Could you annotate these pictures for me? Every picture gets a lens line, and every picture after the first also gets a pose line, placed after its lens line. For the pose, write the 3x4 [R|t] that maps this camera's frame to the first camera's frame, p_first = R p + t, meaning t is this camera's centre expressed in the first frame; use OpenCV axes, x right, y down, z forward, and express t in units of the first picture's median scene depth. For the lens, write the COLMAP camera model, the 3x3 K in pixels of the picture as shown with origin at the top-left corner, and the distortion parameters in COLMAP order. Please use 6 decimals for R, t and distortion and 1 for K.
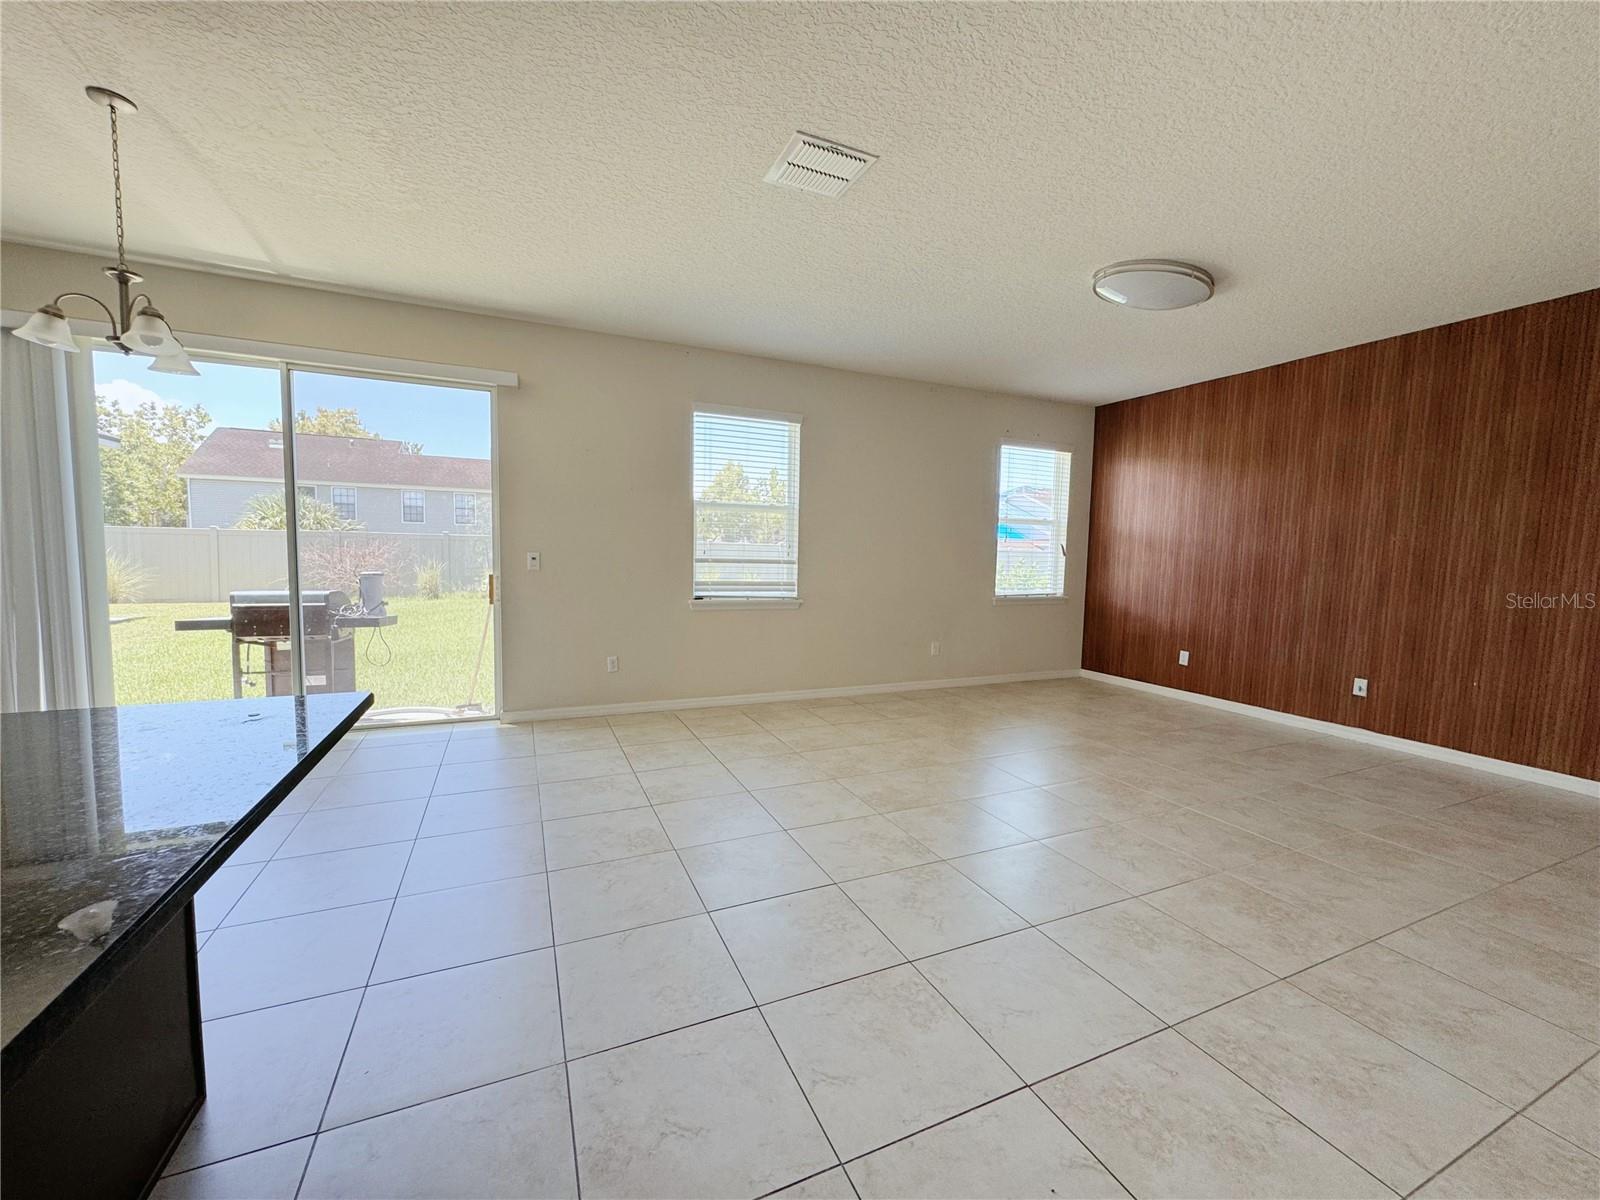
lens RADIAL K [[639.9, 0, 800.0], [0, 639.9, 600.0], [0, 0, 1]] dist [-0.000114, 0.000048]
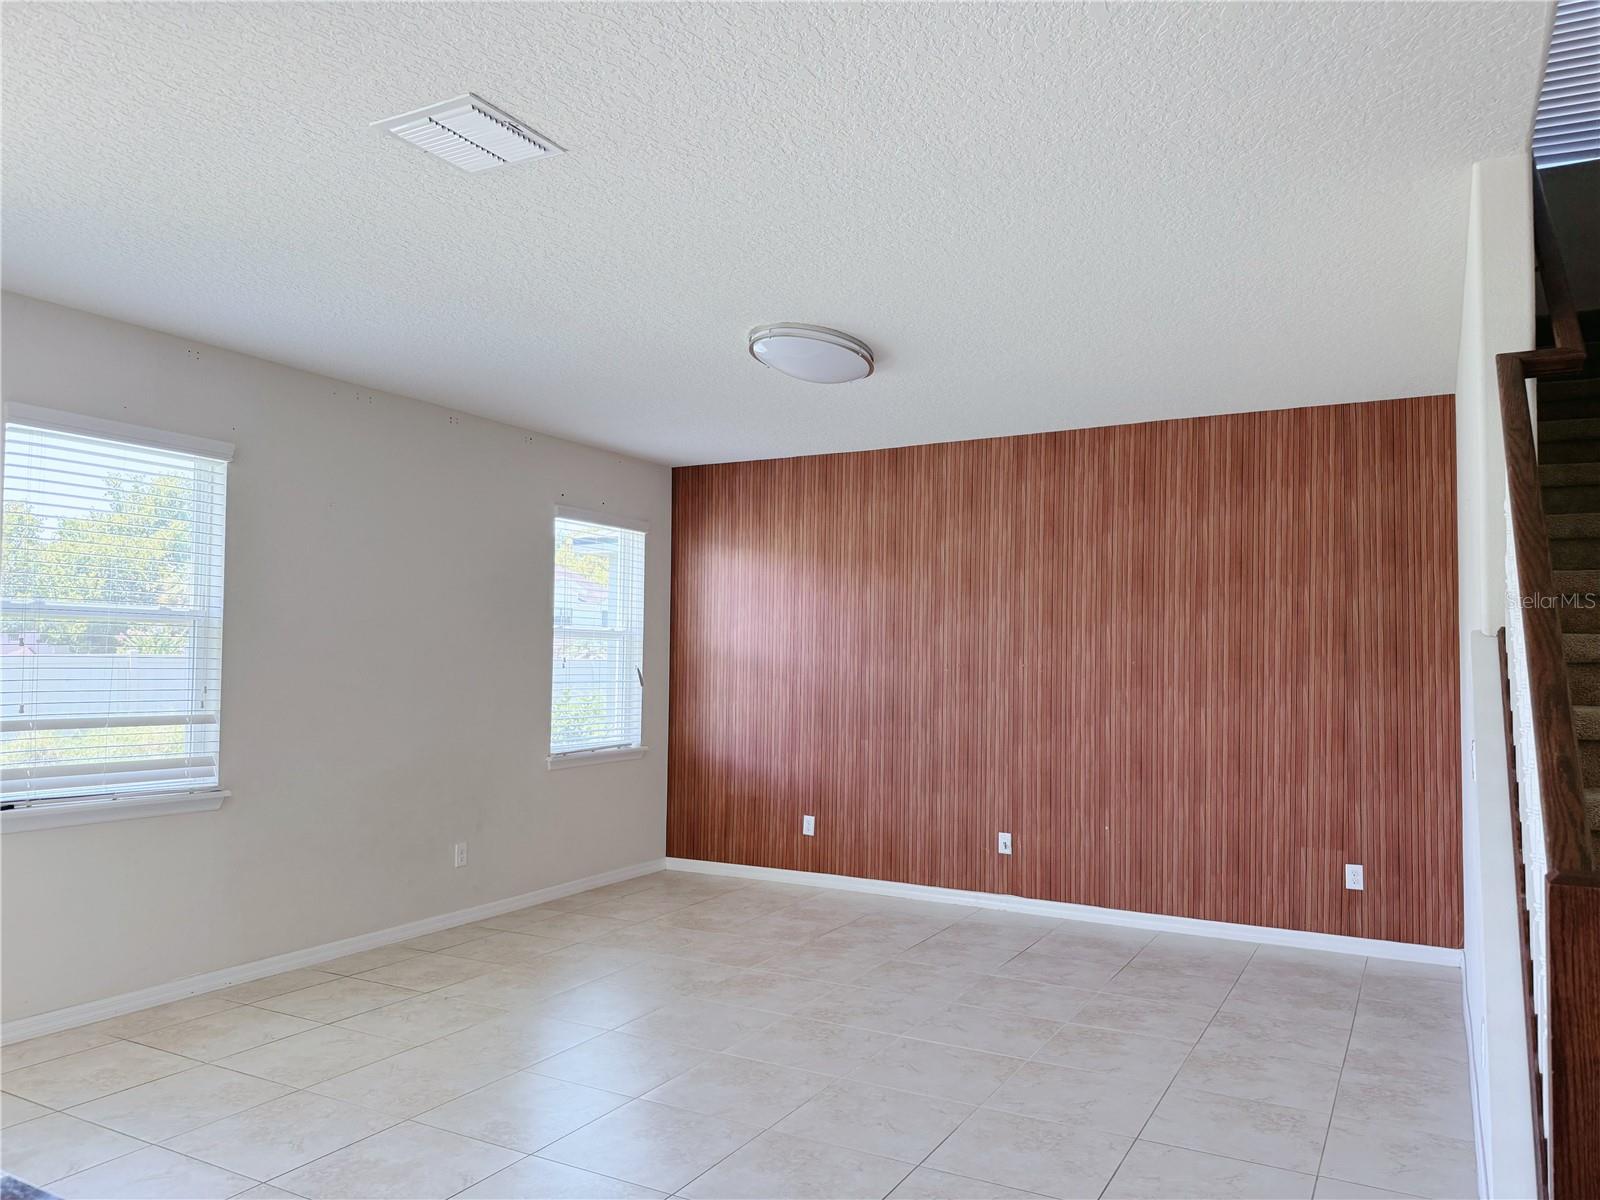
lens RADIAL K [[1123.1, 0, 795.7], [0, 1123.1, 614.7], [0, 0, 1]] dist [0.112892, -0.174785]
pose [[0.801046, 0.010517, 0.598510, -0.211295], [0.054188, 0.994467, -0.089999, -0.039301], [-0.596145, 0.104526, 0.796044, -0.034372]]
